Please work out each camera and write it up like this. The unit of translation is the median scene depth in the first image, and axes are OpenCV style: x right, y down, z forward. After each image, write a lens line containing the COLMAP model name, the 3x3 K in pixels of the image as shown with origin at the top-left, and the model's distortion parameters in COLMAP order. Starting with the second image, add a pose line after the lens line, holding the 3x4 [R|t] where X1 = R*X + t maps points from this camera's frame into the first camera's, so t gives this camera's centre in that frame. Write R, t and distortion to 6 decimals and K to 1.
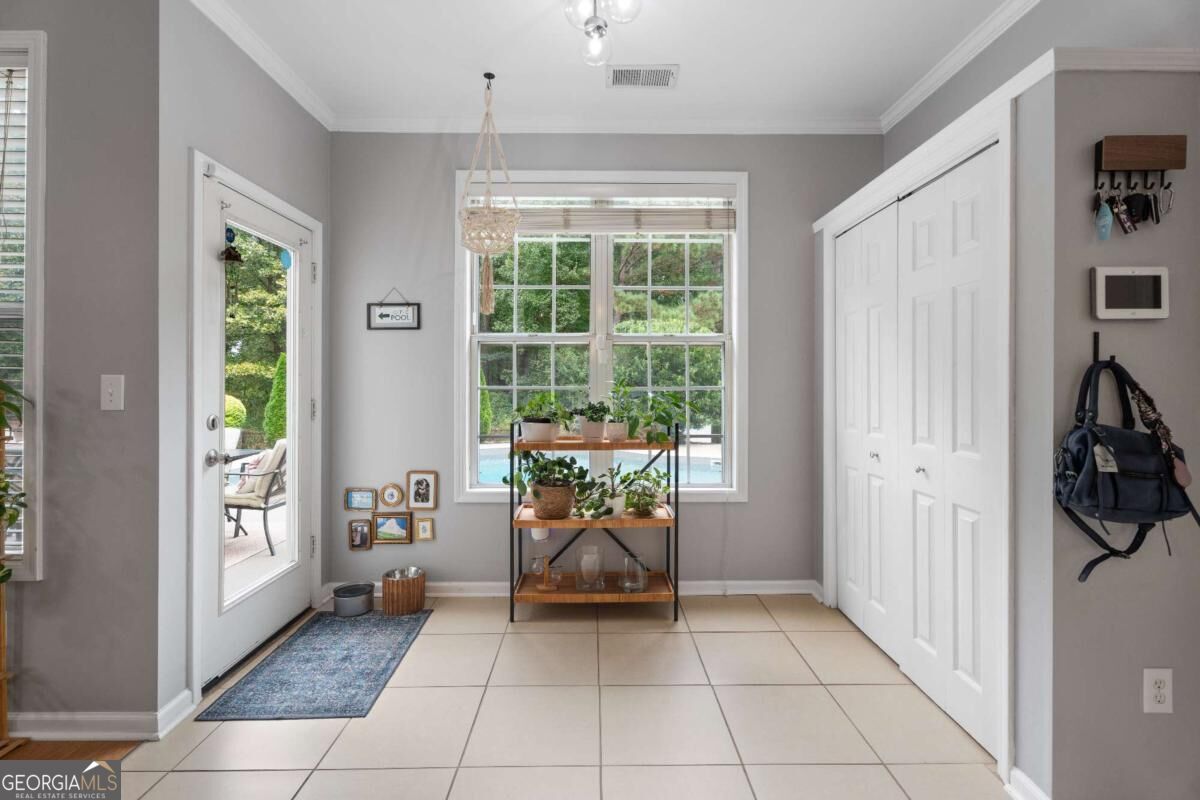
lens RADIAL K [[537.6, 0, 600.1], [0, 537.6, 394.5], [0, 0, 1]] dist [0.002521, 0.000607]
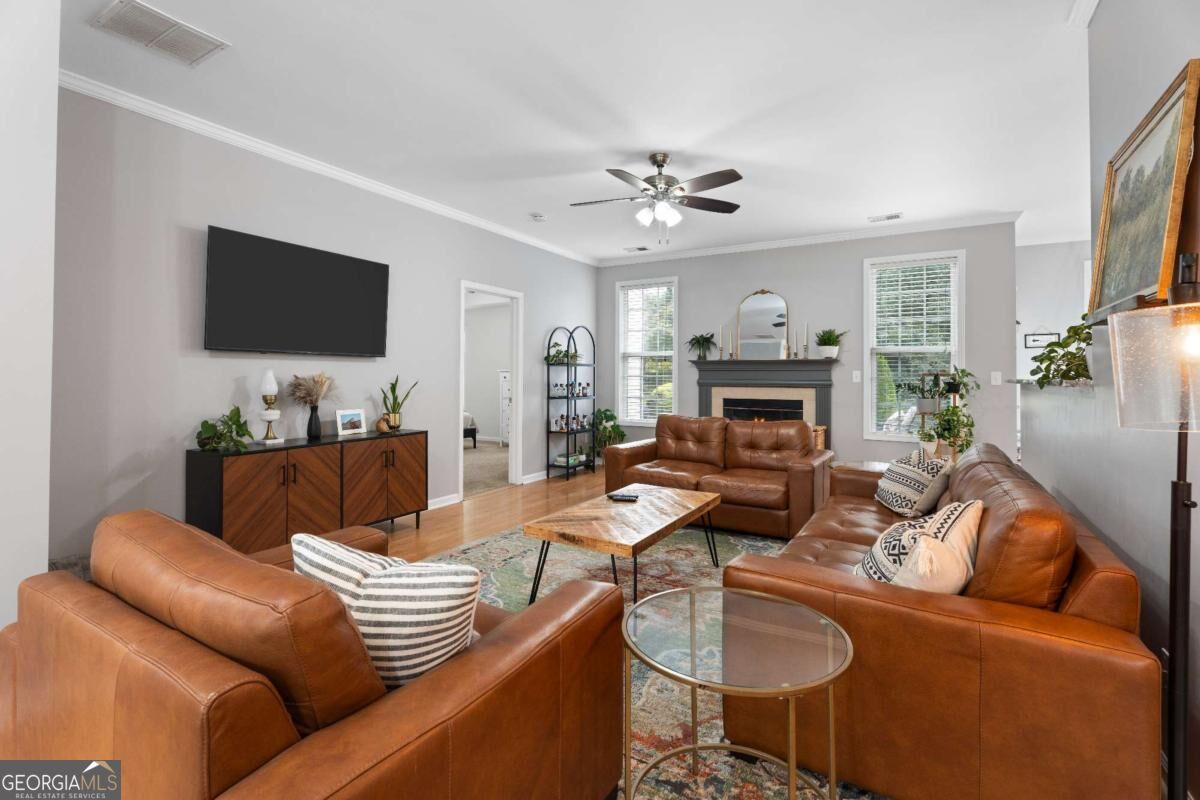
lens RADIAL K [[547.3, 0, 602.5], [0, 547.3, 368.3], [0, 0, 1]] dist [0.001252, 0.000191]
pose [[0.851880, 0.001148, -0.523736, -0.994965], [-0.020755, 0.999286, -0.031568, 0.063951], [0.523325, 0.037762, 0.851296, -2.078510]]
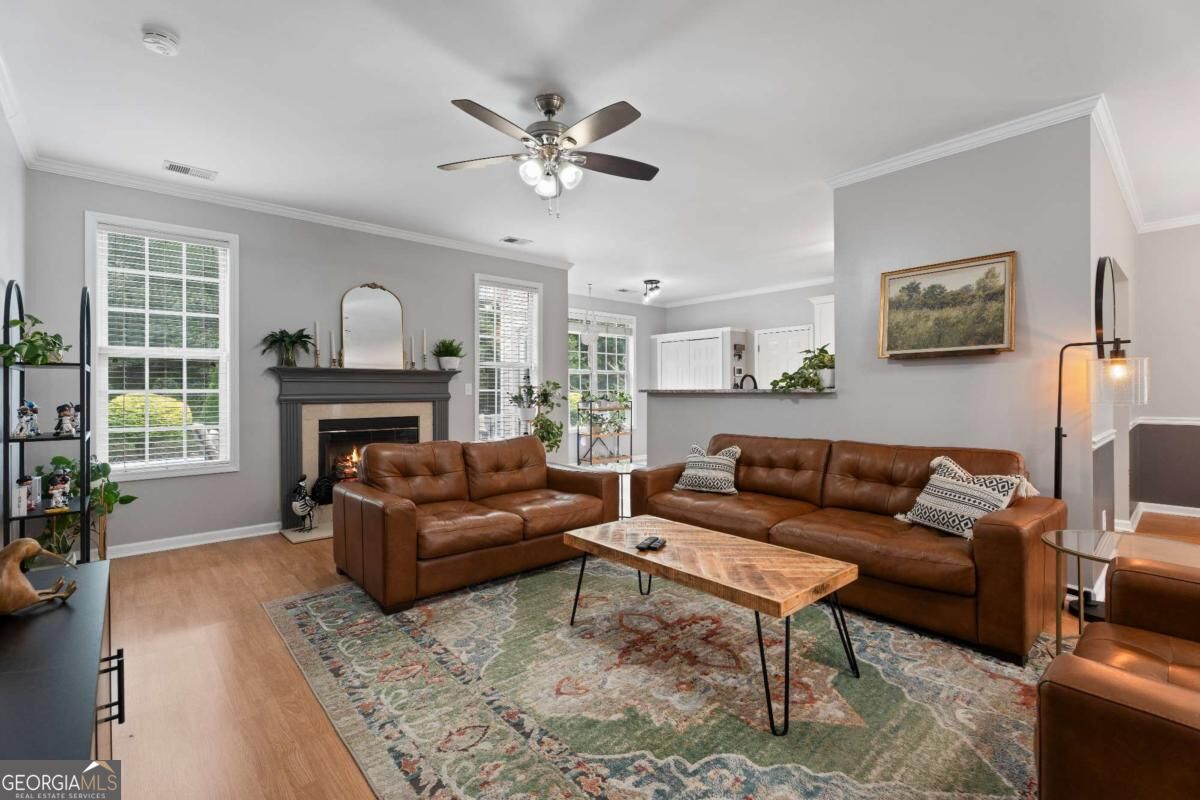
lens RADIAL K [[537.6, 0, 600.1], [0, 537.6, 394.5], [0, 0, 1]] dist [0.002521, 0.000607]
pose [[0.757955, -0.006300, 0.652277, -2.558927], [0.017024, 0.999804, -0.010125, 0.058192], [-0.652085, 0.018778, 0.757913, -1.560658]]
